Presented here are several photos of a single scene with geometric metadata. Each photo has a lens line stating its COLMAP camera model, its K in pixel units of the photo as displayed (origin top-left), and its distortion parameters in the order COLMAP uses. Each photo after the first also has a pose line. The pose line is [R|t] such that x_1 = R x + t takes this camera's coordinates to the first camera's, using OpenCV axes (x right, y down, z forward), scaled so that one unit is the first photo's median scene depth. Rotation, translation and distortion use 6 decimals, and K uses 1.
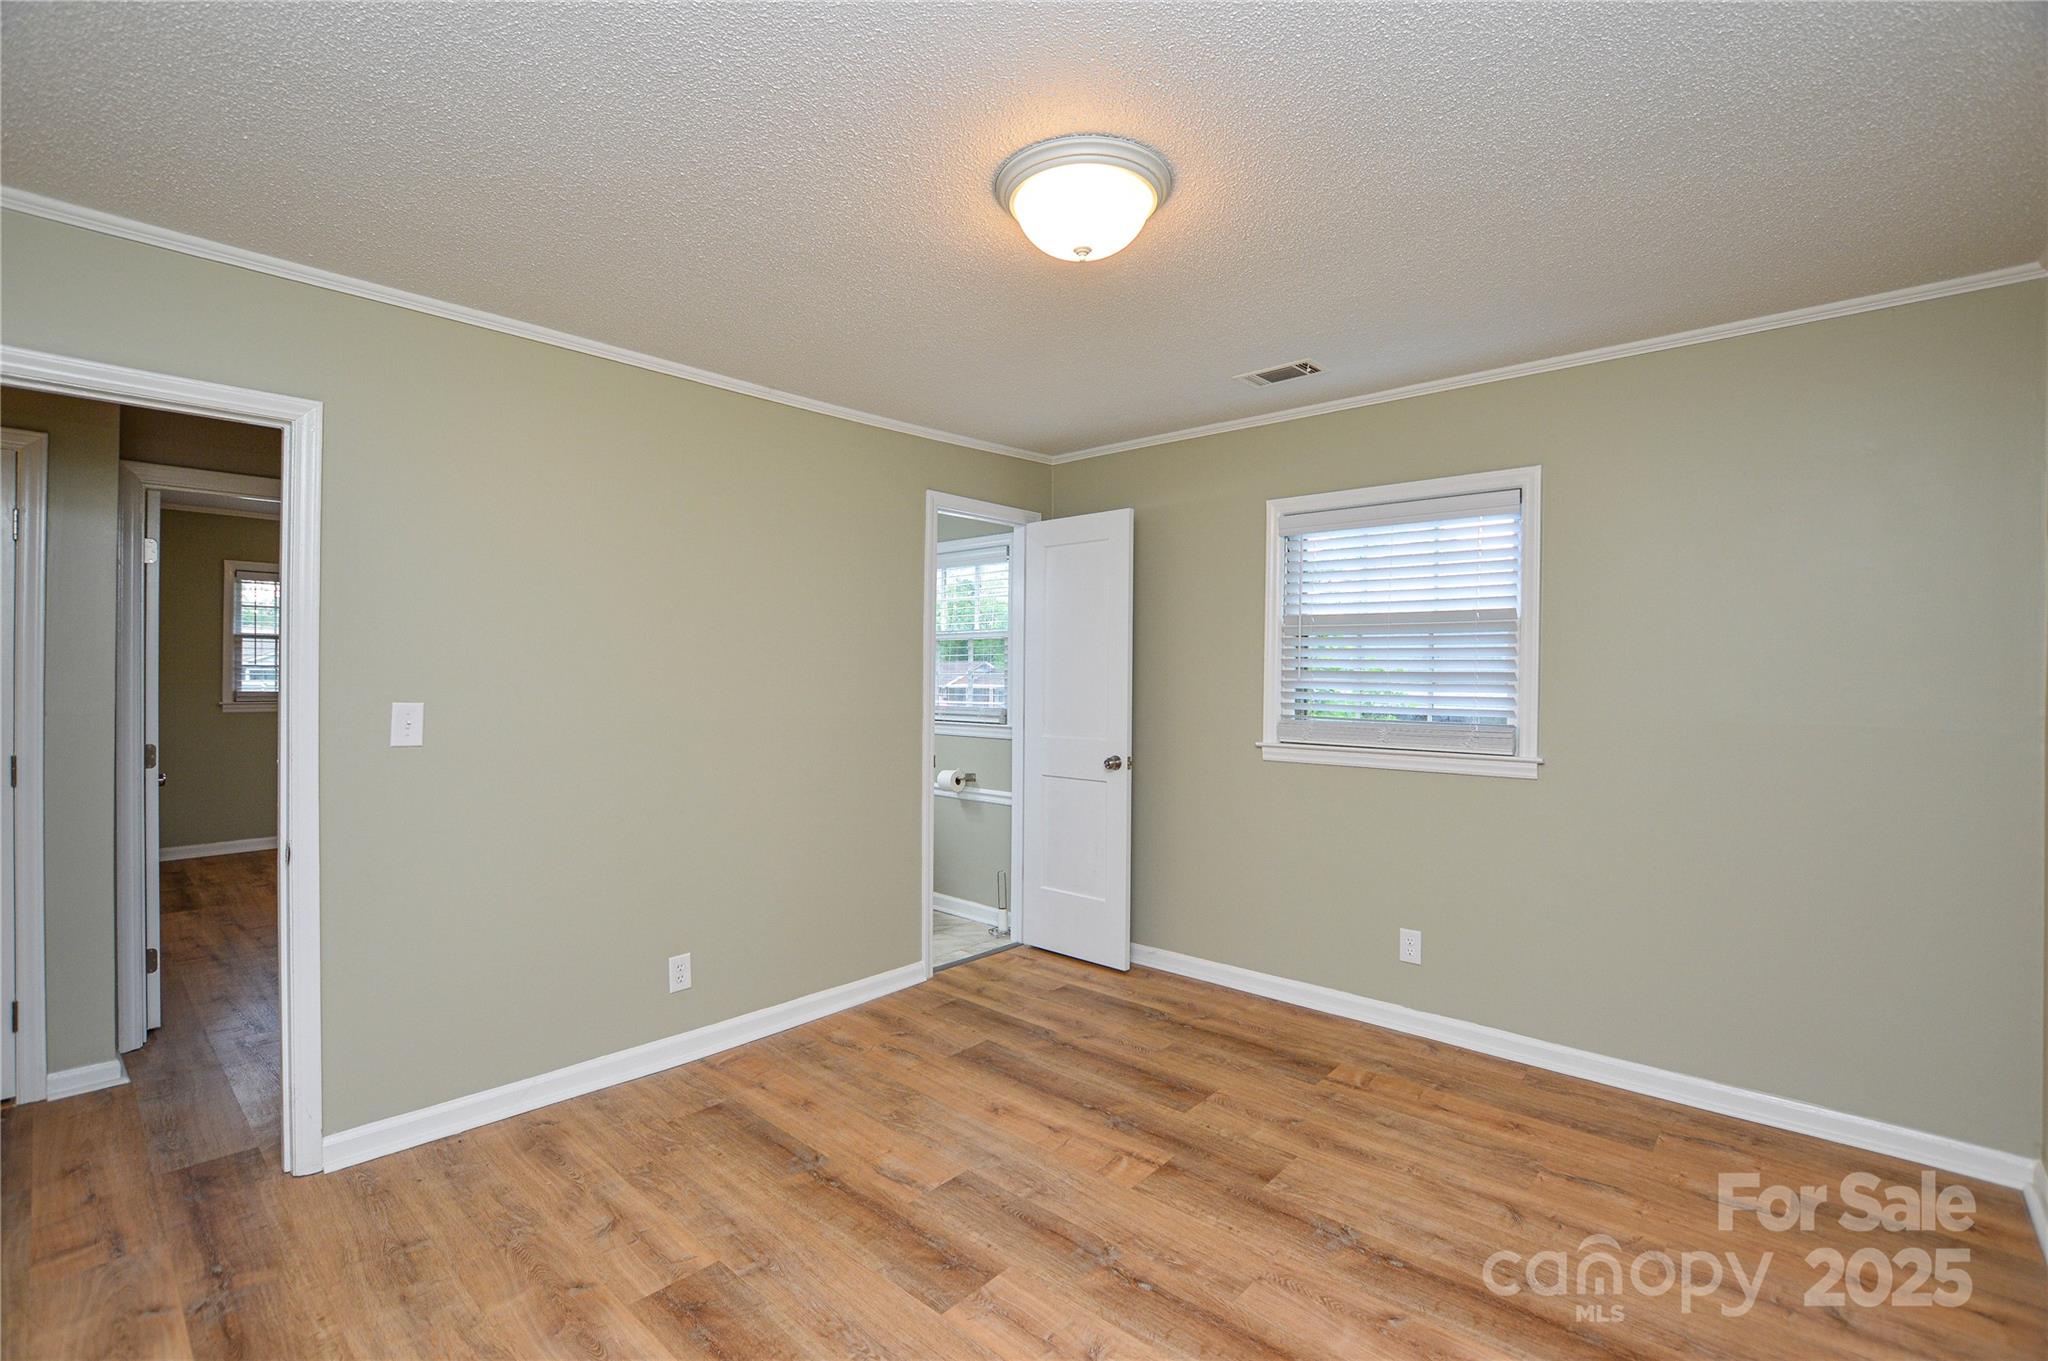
lens RADIAL K [[924.2, 0, 1031.9], [0, 924.2, 673.5], [0, 0, 1]] dist [-0.031288, 0.001858]
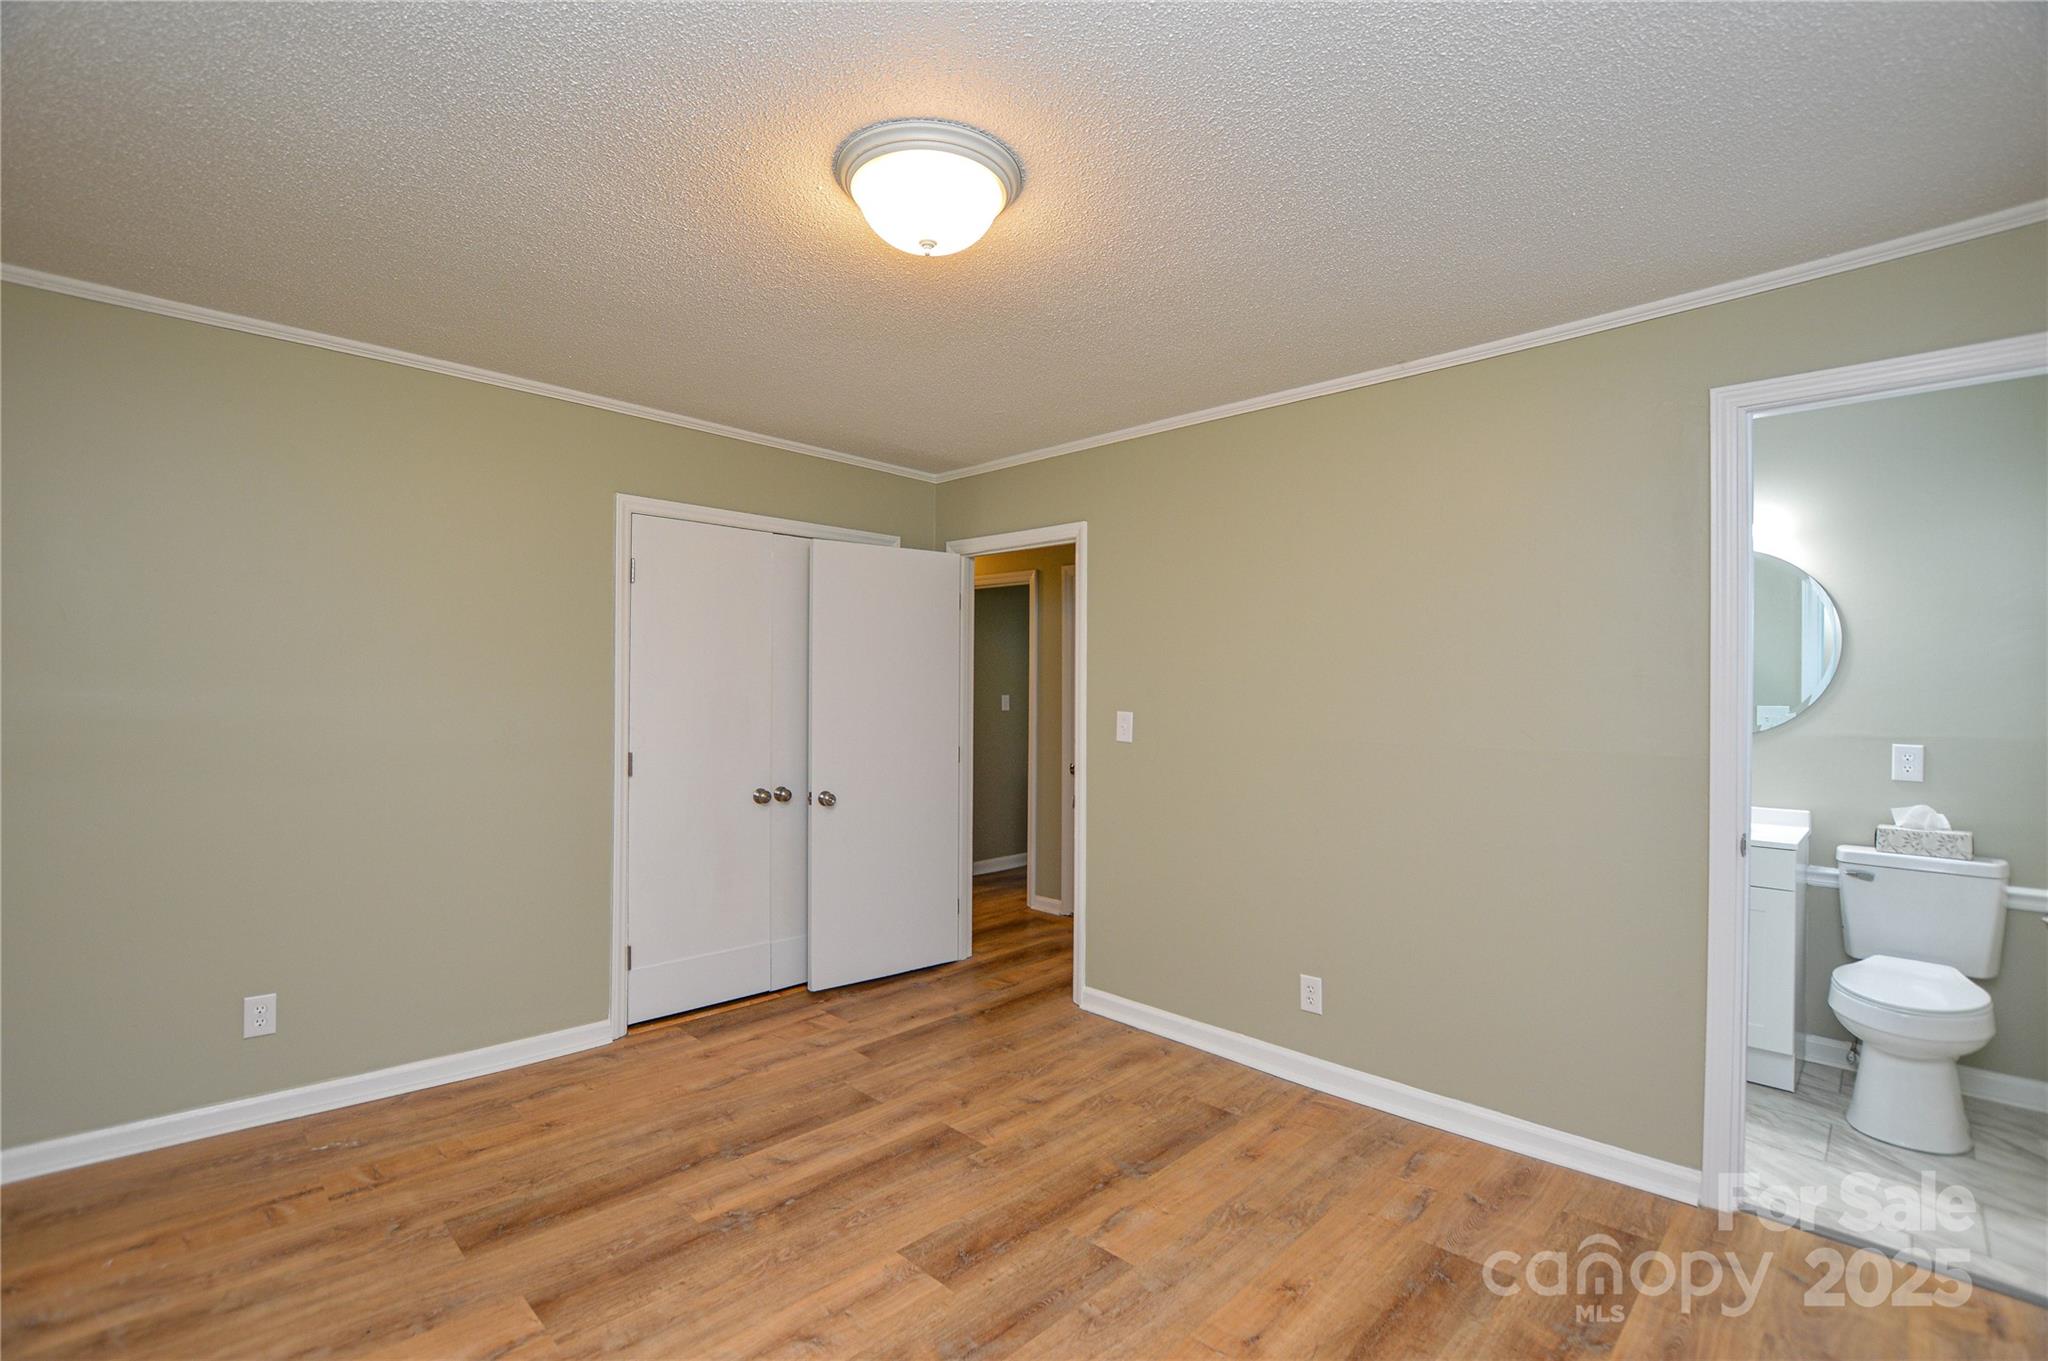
lens RADIAL K [[924.2, 0, 1015.5], [0, 924.2, 681.0], [0, 0, 1]] dist [-0.031288, 0.001858]
pose [[-0.069301, -0.014656, -0.997488, 0.696039], [-0.009349, 0.999858, -0.014041, 0.004875], [0.997552, 0.008353, -0.069428, 0.819768]]
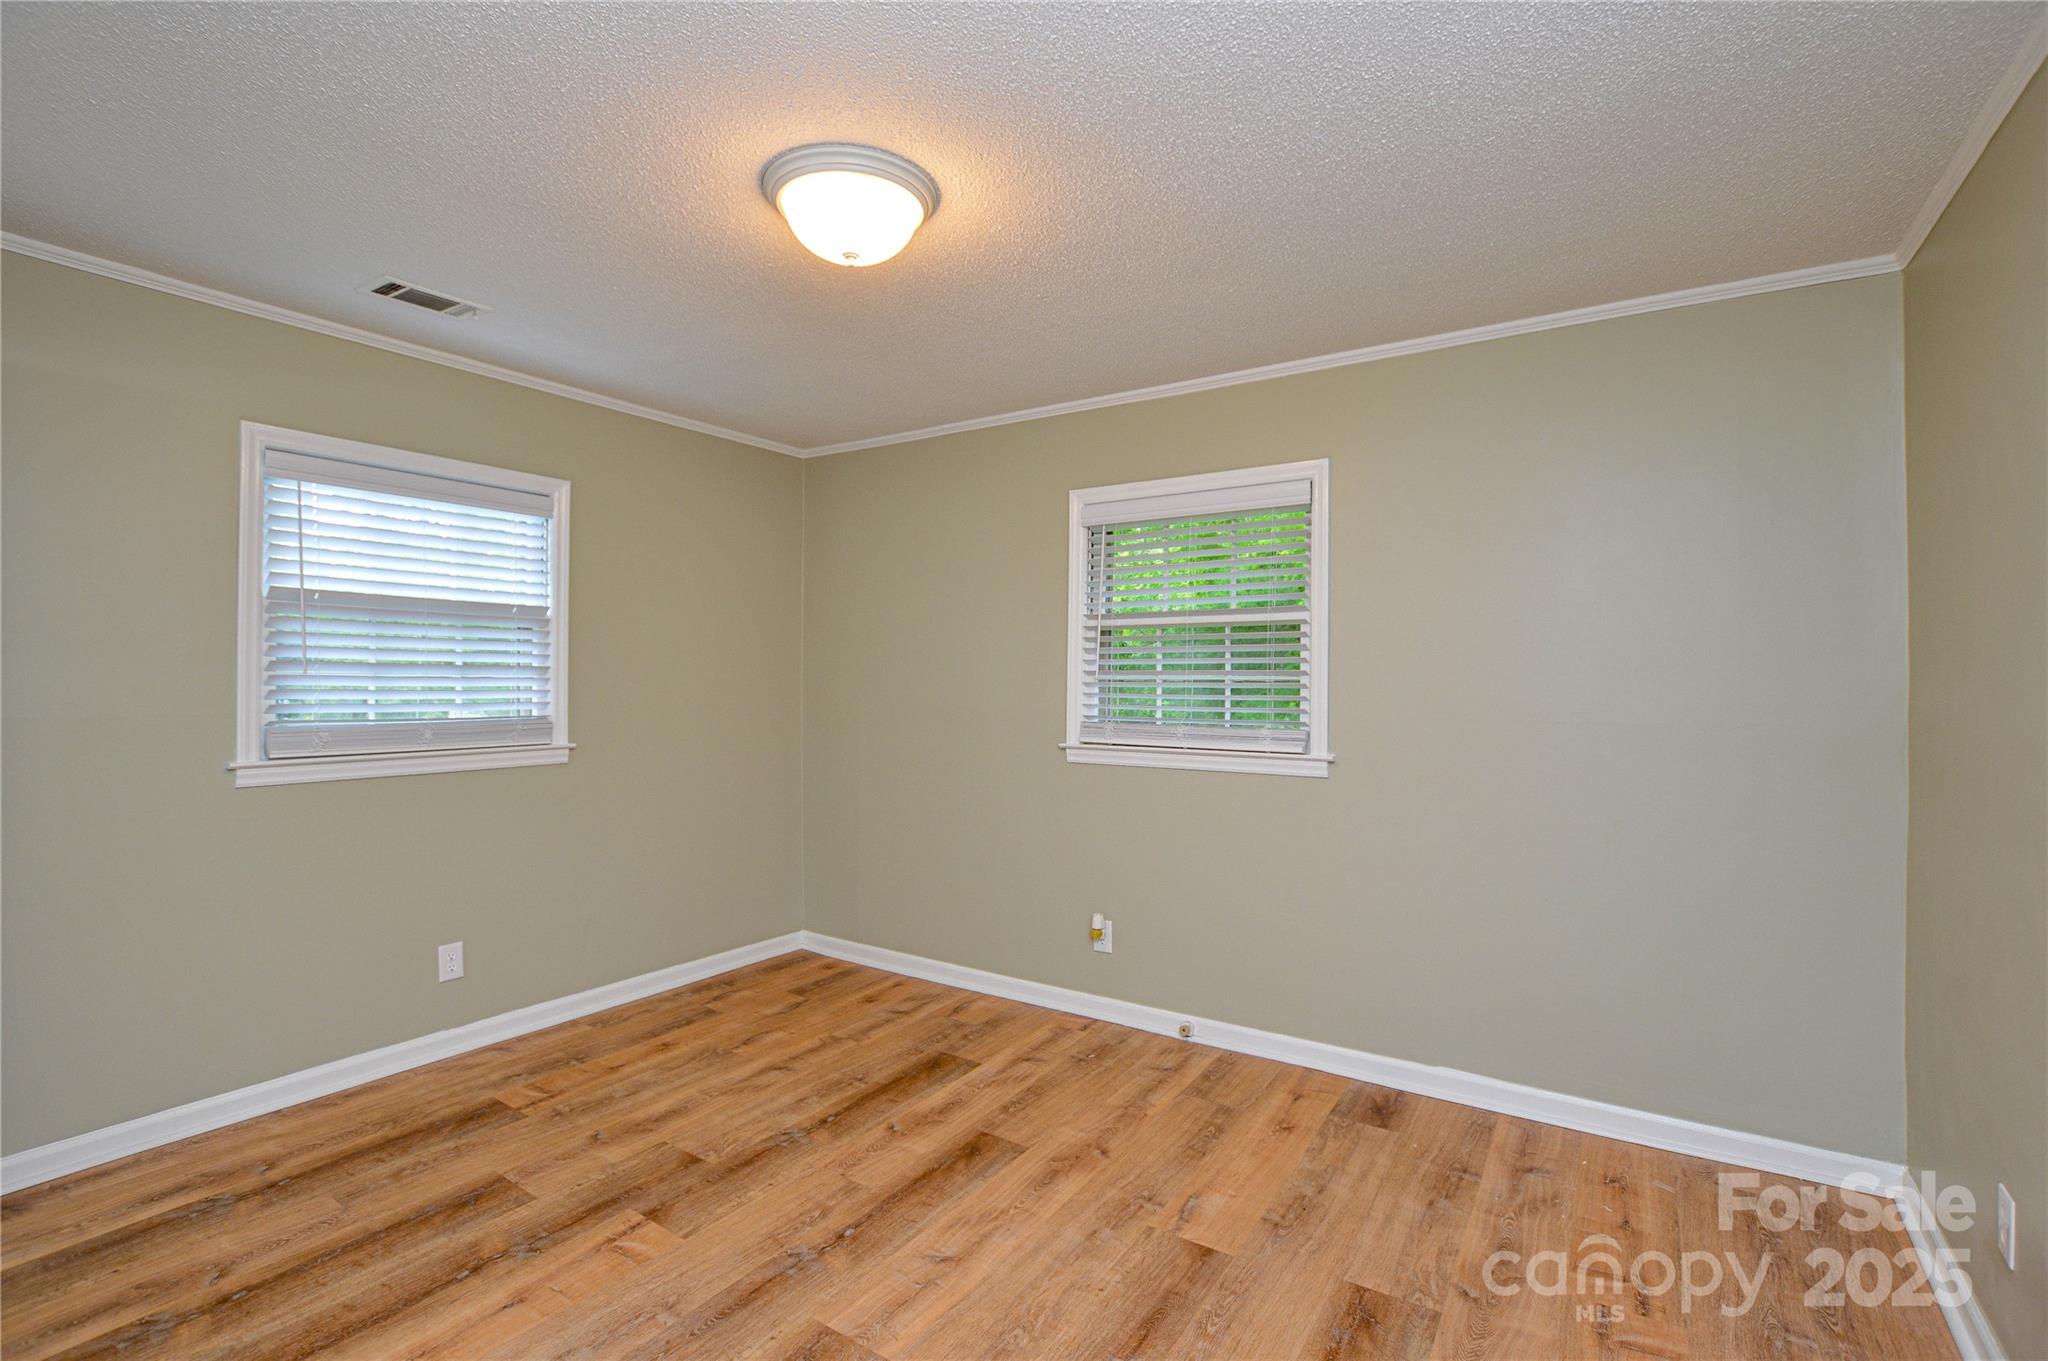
lens RADIAL K [[924.2, 0, 1035.0], [0, 924.2, 672.2], [0, 0, 1]] dist [-0.031288, 0.001858]
pose [[-0.158662, -0.004484, 0.987323, -0.697073], [-0.009919, 0.999946, 0.002947, -0.003232], [-0.987283, -0.009326, -0.158698, 0.676372]]
